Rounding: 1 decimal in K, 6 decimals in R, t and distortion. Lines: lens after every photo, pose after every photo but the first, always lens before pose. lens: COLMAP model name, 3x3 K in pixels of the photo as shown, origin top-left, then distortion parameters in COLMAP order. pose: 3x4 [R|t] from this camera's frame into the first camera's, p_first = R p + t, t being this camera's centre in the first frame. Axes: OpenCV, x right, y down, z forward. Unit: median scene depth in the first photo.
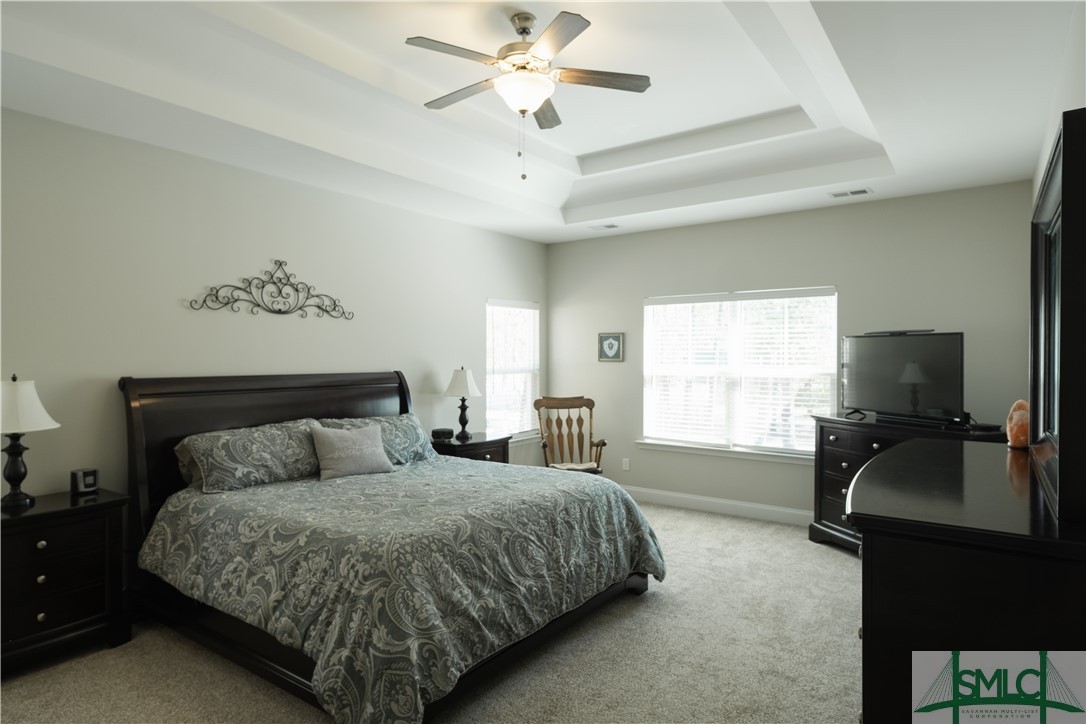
lens RADIAL K [[618.1, 0, 543.0], [0, 618.1, 361.0], [0, 0, 1]] dist [0.030587, -0.000732]
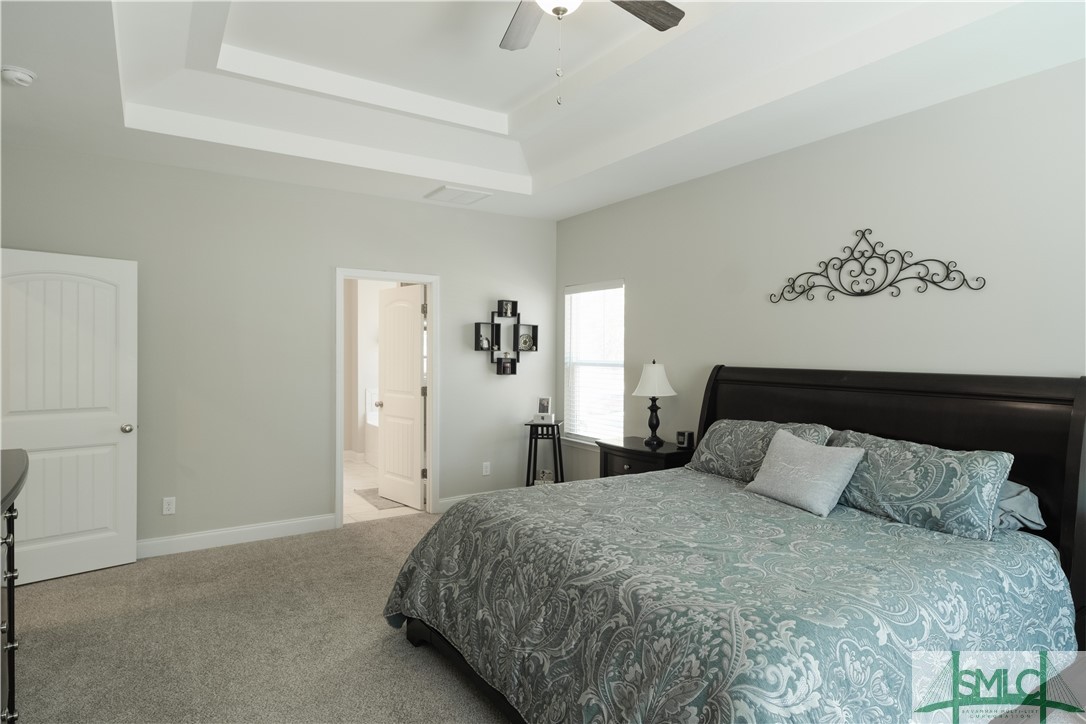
lens RADIAL K [[618.1, 0, 542.6], [0, 618.1, 358.8], [0, 0, 1]] dist [0.030587, -0.000732]
pose [[-0.355401, 0.016766, -0.934564, 0.489338], [-0.007573, 0.999755, 0.020815, -0.007292], [0.934683, 0.014475, -0.355187, 0.907561]]
